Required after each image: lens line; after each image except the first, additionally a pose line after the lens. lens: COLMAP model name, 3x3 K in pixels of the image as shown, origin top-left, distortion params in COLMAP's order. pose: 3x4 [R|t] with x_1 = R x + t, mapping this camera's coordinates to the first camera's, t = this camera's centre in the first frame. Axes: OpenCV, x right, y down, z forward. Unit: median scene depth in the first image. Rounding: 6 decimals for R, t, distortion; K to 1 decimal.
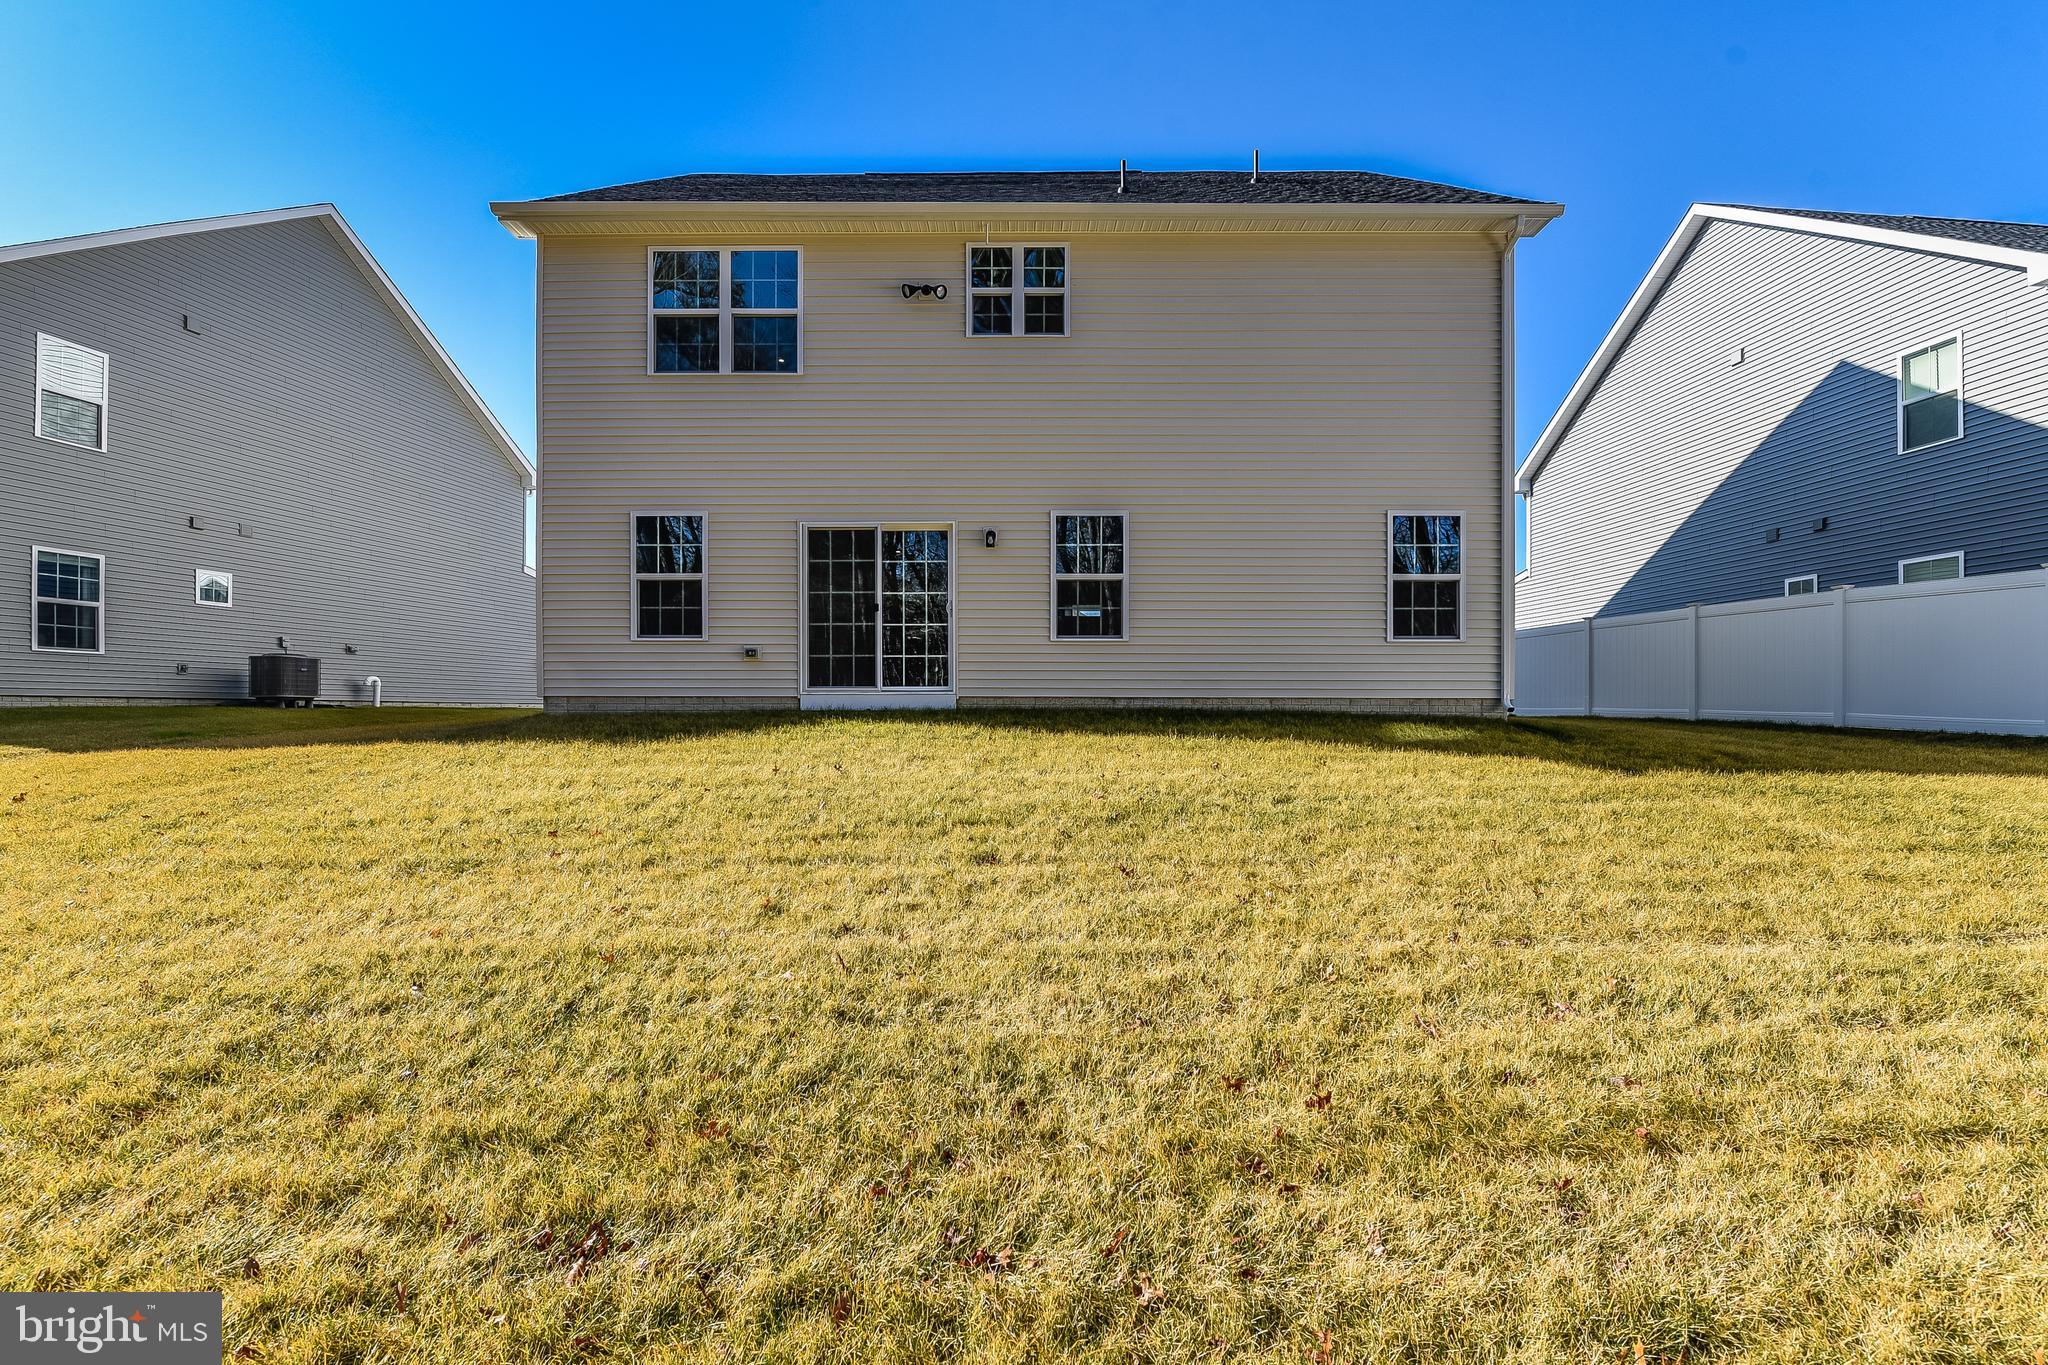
lens RADIAL K [[887.4, 0, 1027.7], [0, 887.4, 726.5], [0, 0, 1]] dist [0.001695, 0.000417]
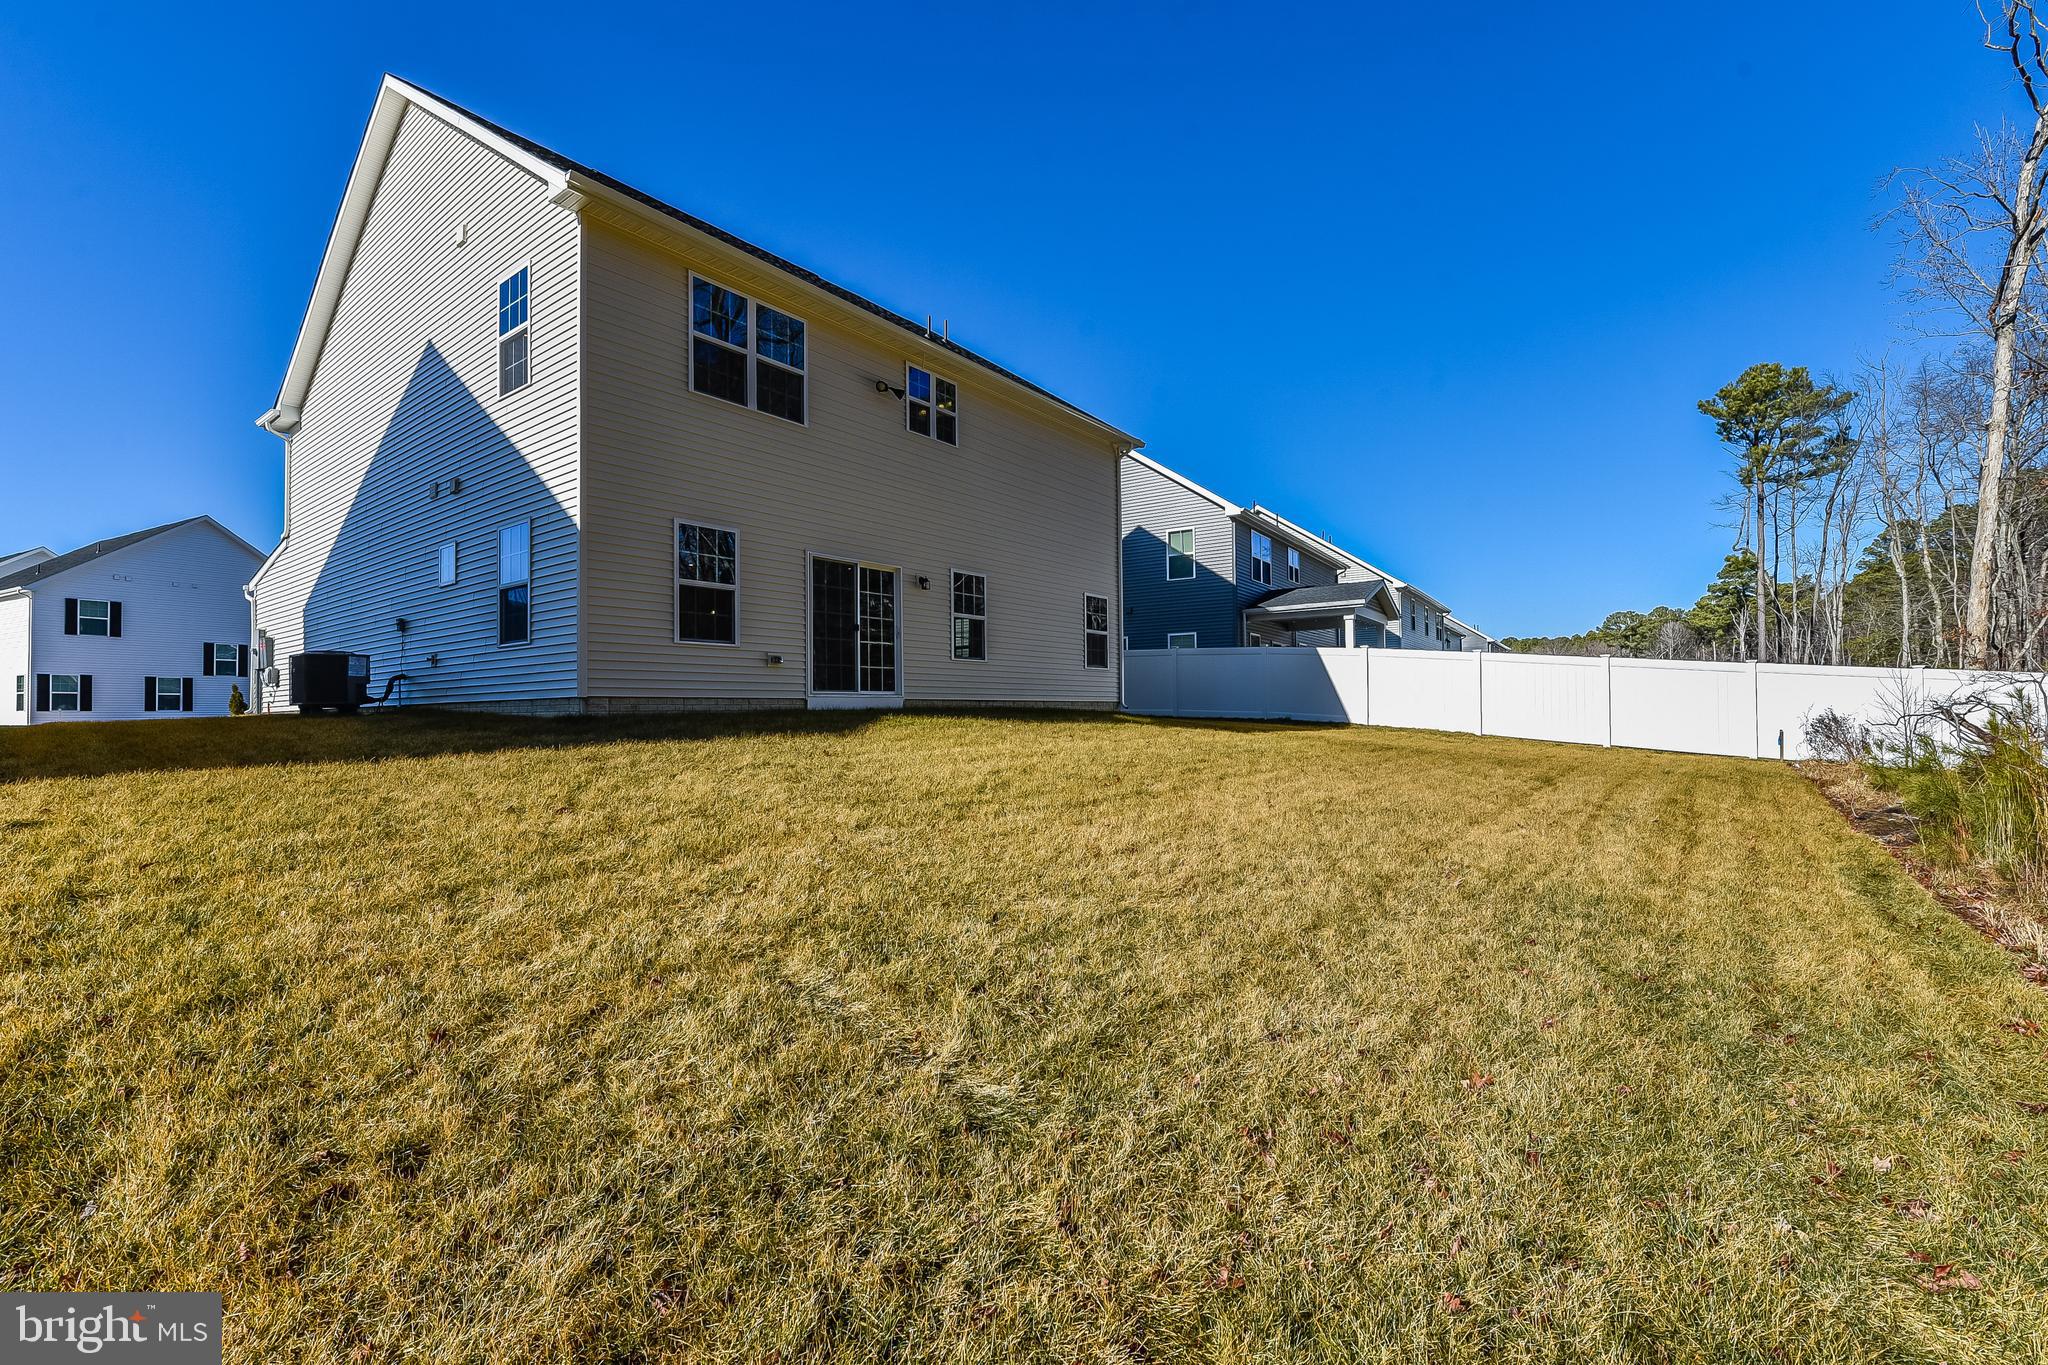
lens RADIAL K [[885.7, 0, 1024.0], [0, 885.7, 682.5], [0, 0, 1]] dist [0.001215, 0.000059]
pose [[0.604980, 0.021593, 0.795948, -1.012791], [0.010129, 0.999343, -0.034809, -0.011512], [-0.796176, 0.029121, 0.604364, 0.064069]]
